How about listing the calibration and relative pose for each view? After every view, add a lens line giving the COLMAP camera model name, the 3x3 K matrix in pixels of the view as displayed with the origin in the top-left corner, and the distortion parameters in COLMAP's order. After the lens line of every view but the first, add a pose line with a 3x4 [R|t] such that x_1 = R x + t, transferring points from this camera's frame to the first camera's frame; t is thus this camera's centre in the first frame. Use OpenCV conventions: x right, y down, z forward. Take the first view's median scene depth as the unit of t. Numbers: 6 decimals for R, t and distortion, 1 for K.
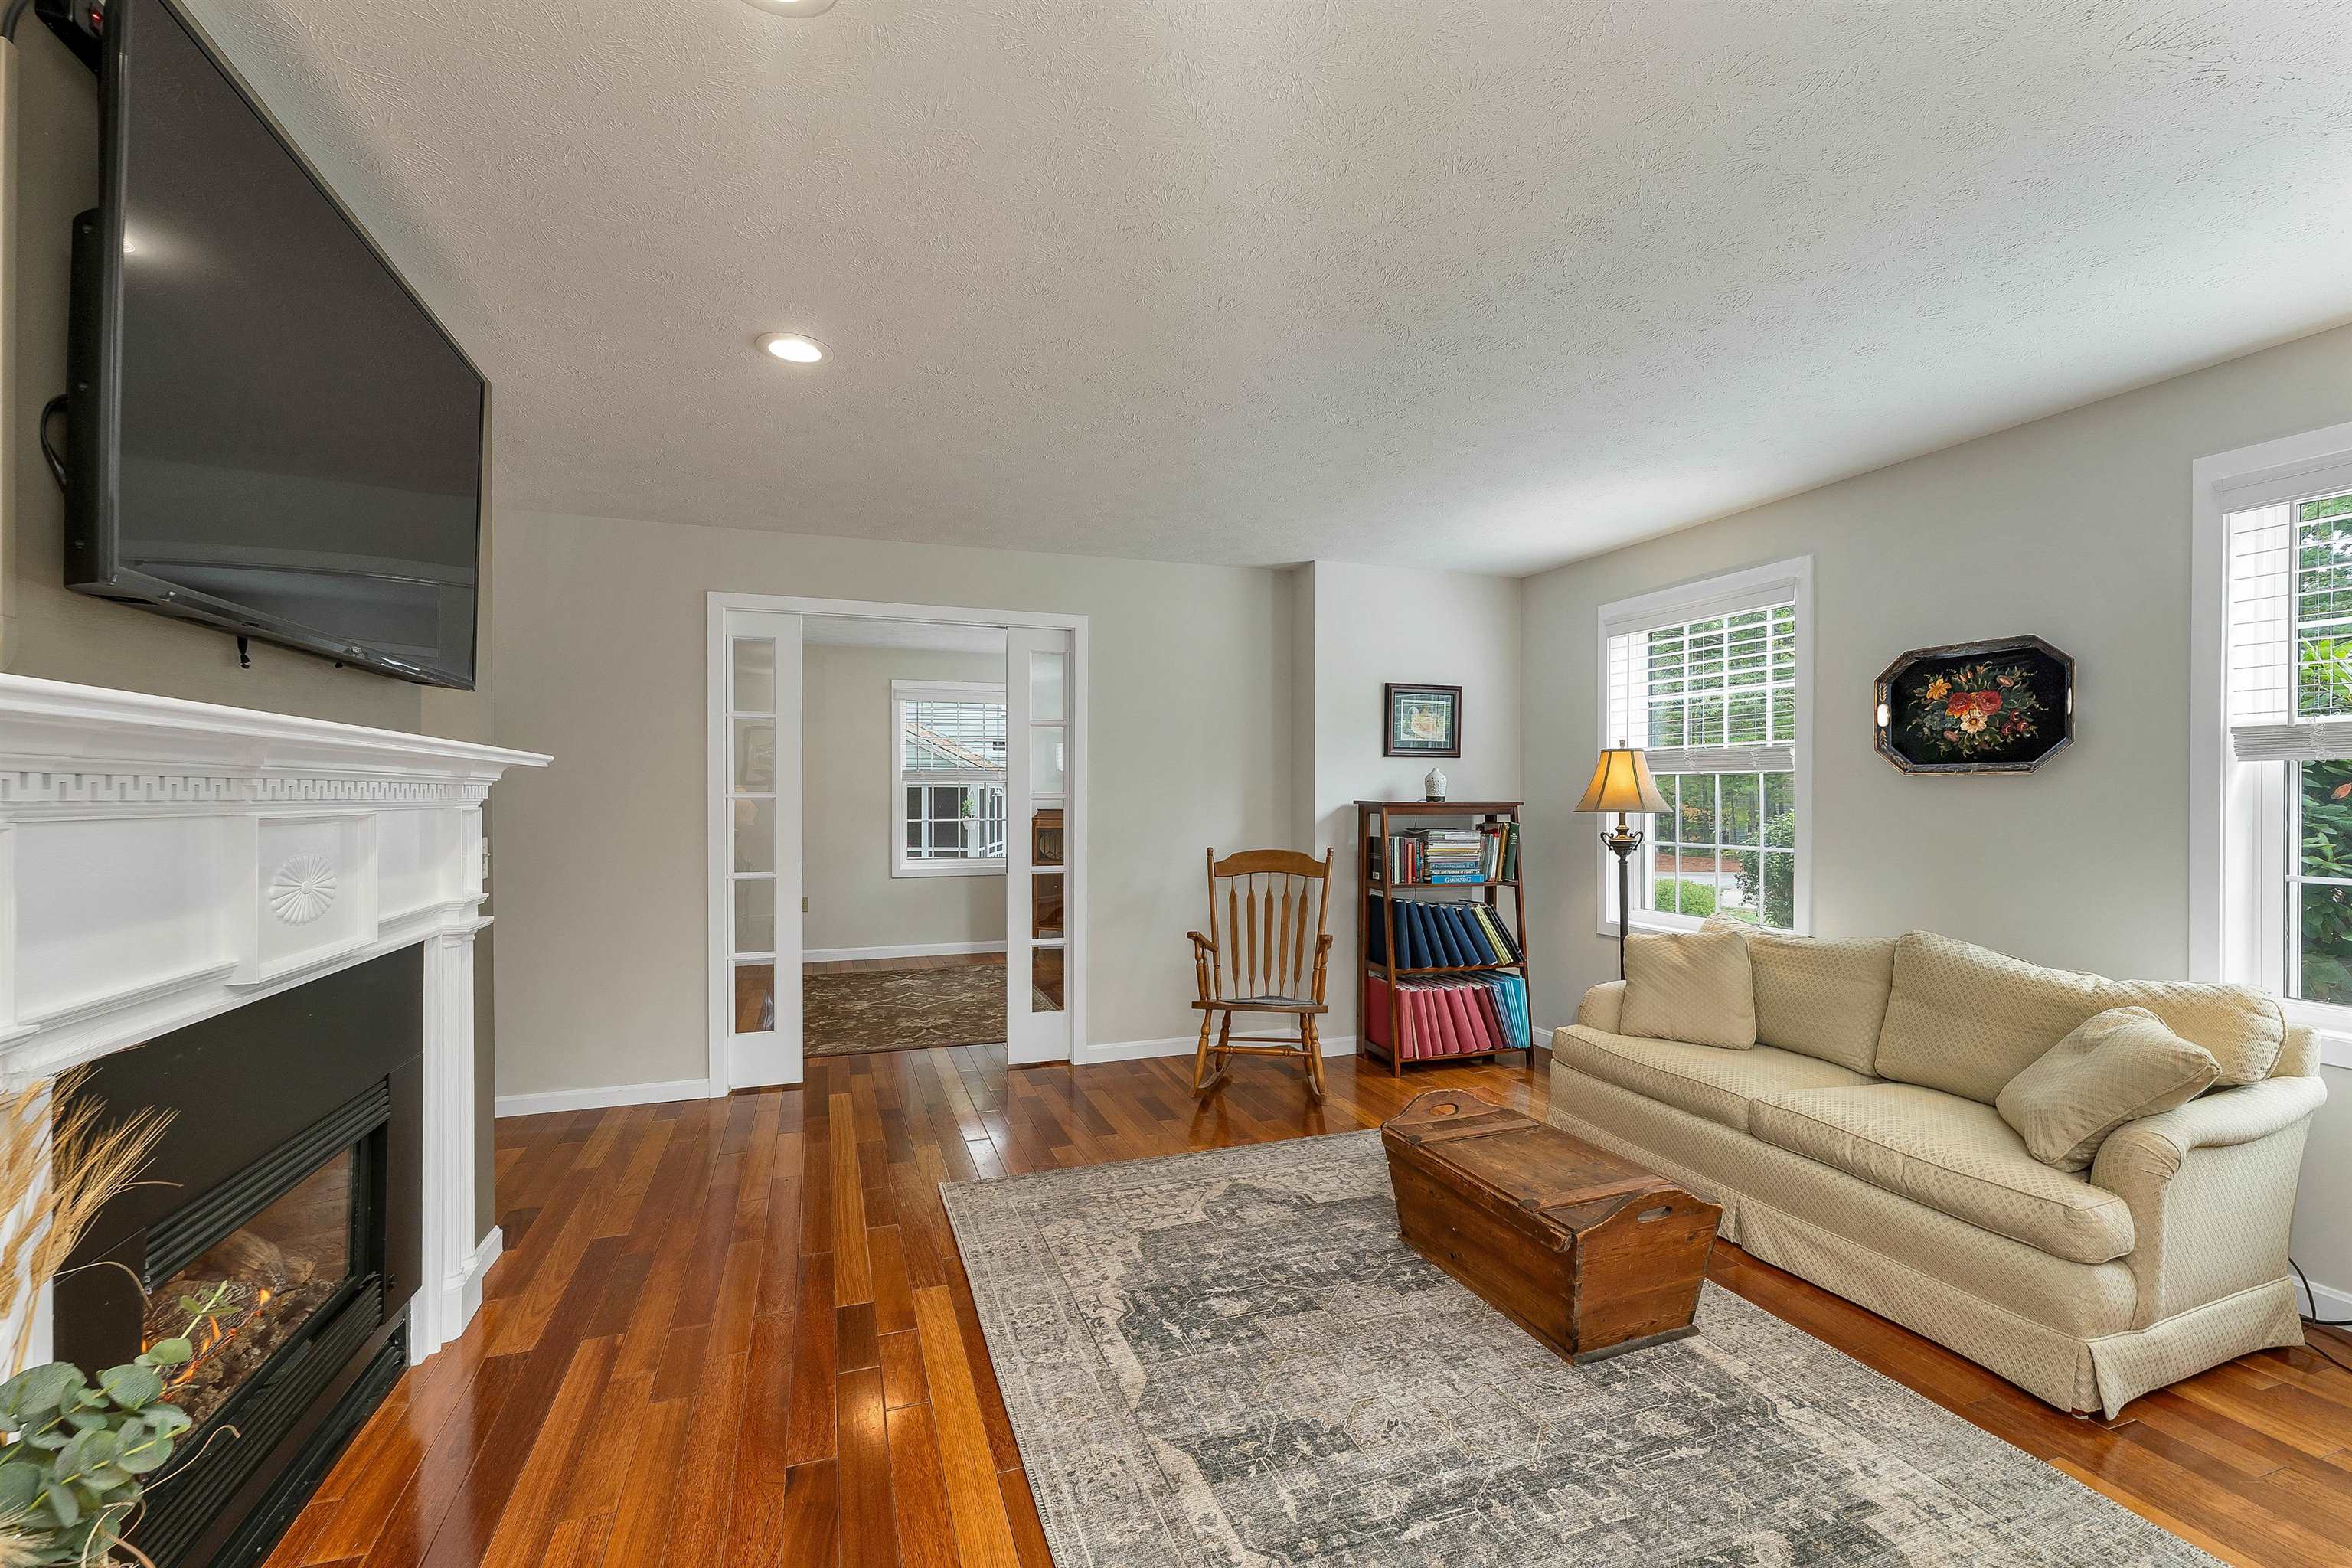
lens RADIAL K [[980.2, 0, 1182.4], [0, 980.2, 794.0], [0, 0, 1]] dist [0.003521, -0.000258]
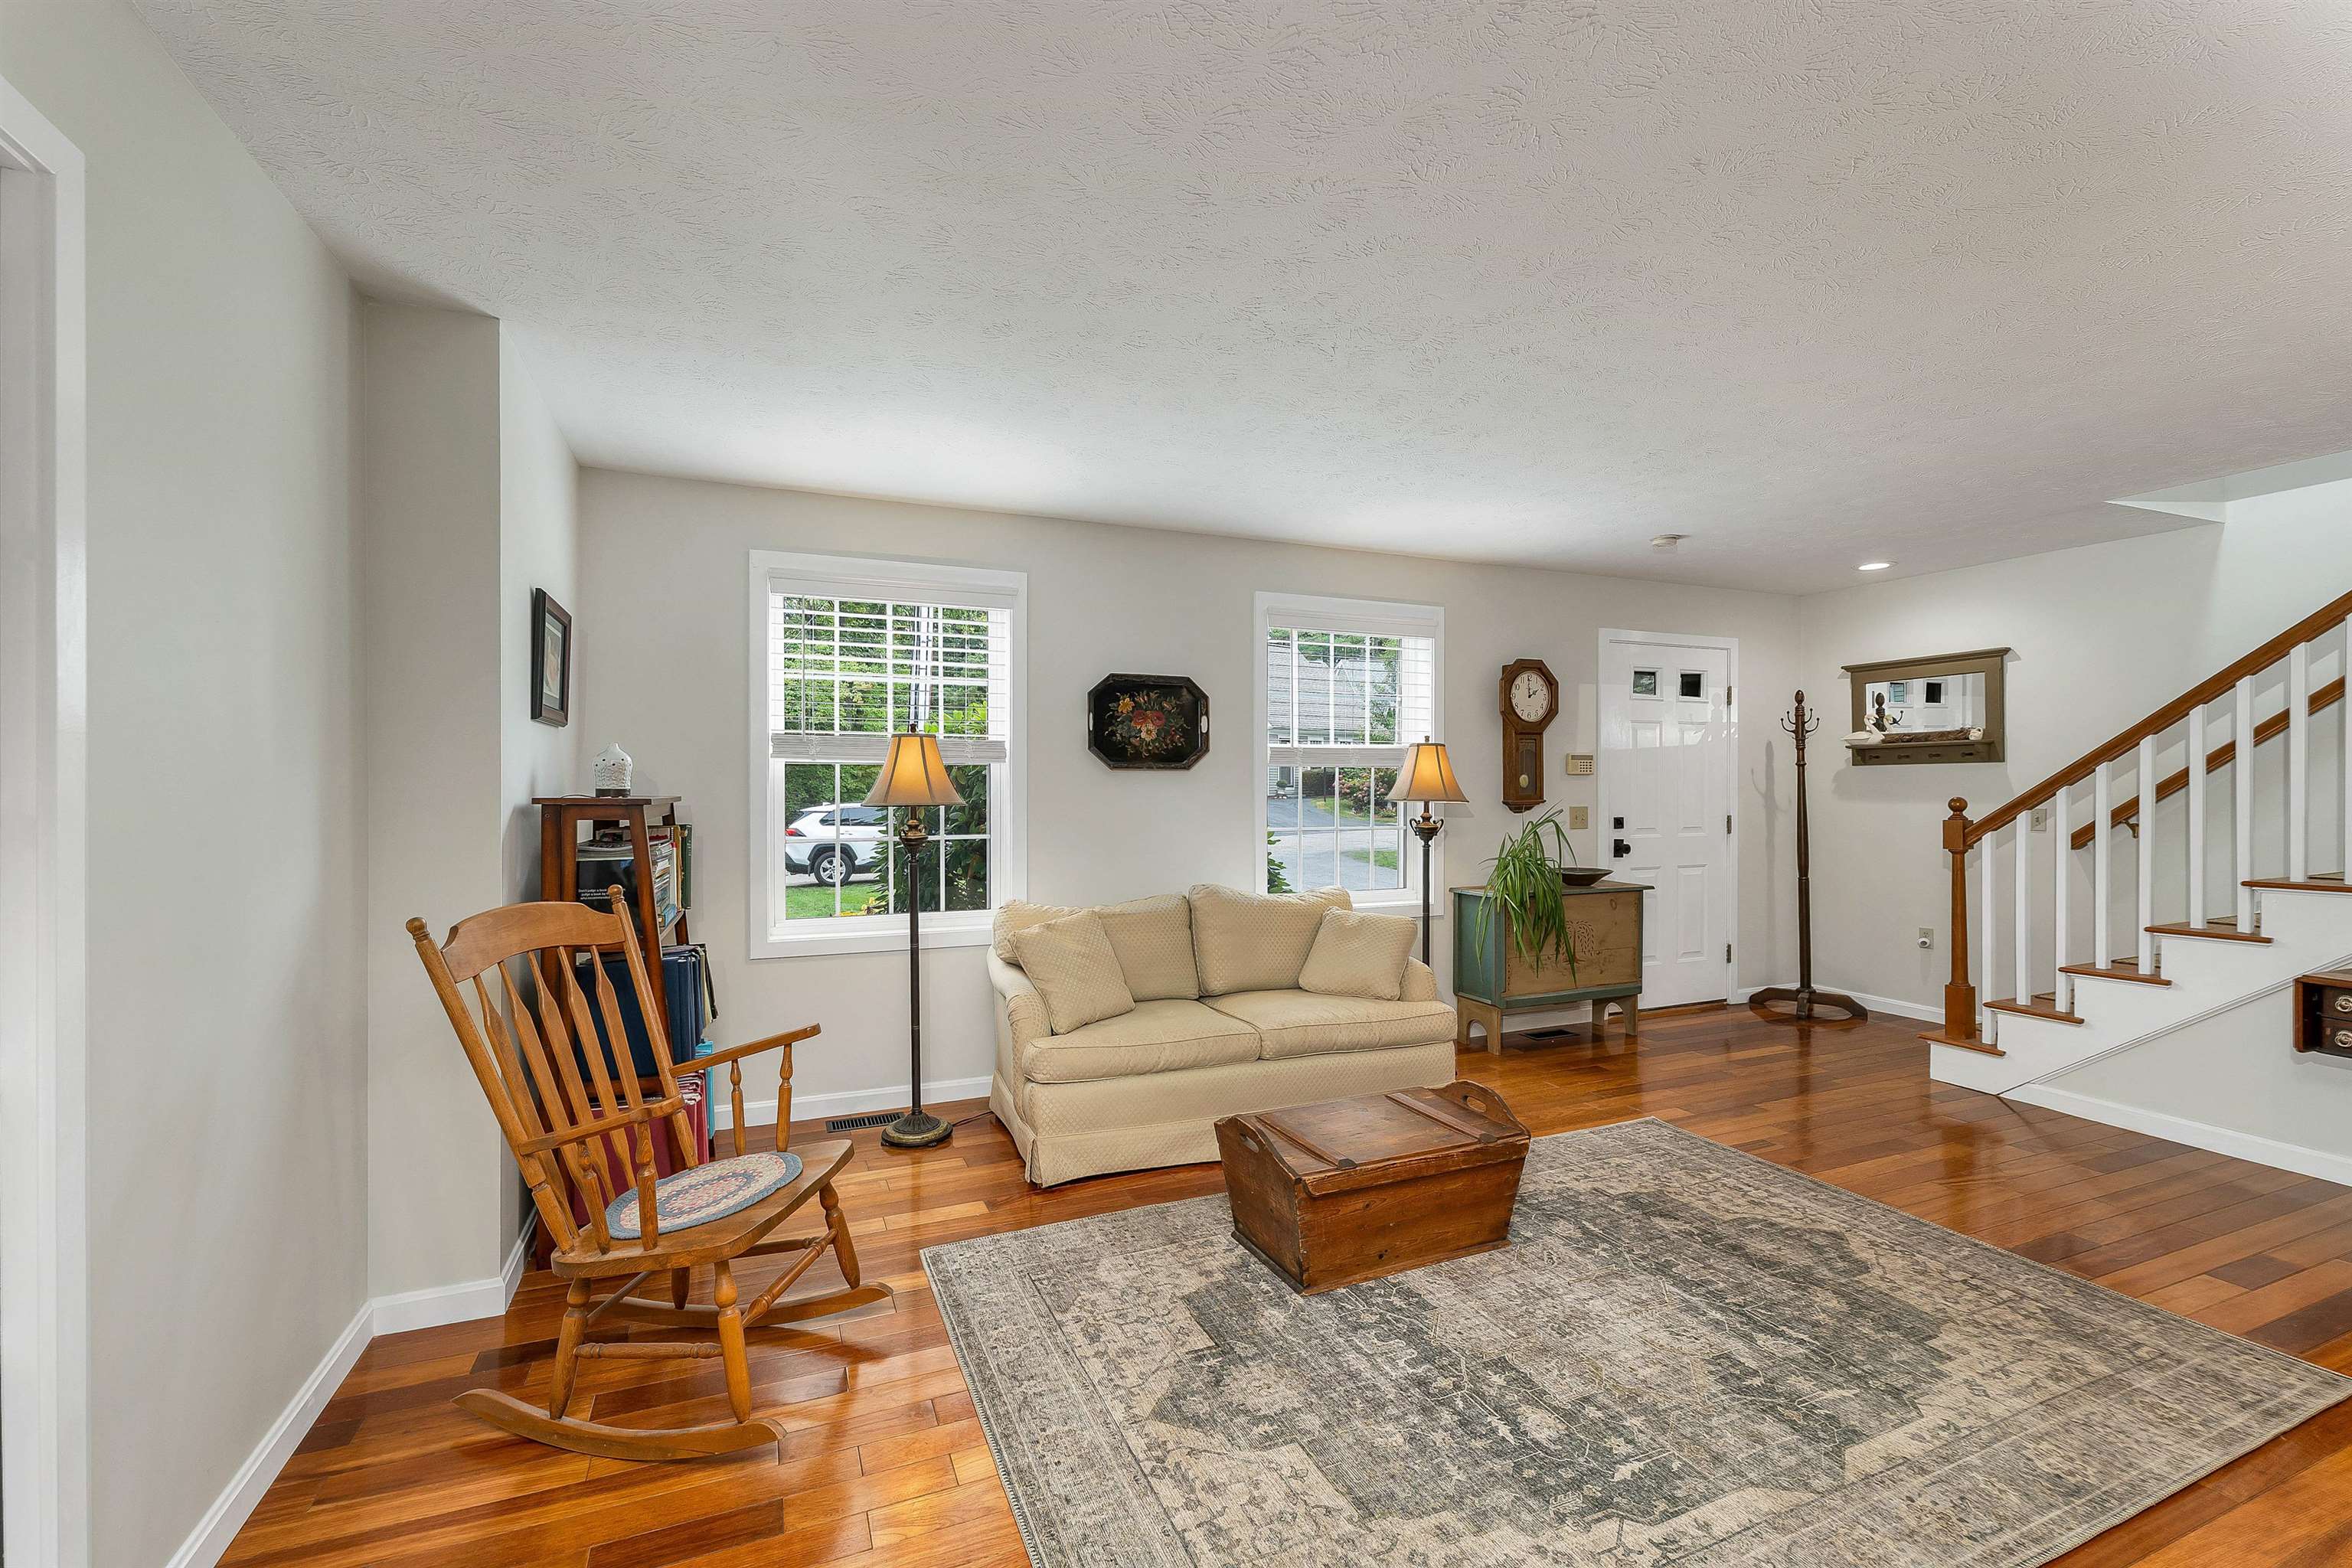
lens RADIAL K [[980.2, 0, 1161.2], [0, 980.2, 781.6], [0, 0, 1]] dist [0.003521, -0.000258]
pose [[-0.042849, -0.001370, 0.999081, -0.754082], [-0.003741, 0.999992, 0.001211, -0.007795], [-0.999075, -0.003686, -0.042854, 1.360266]]
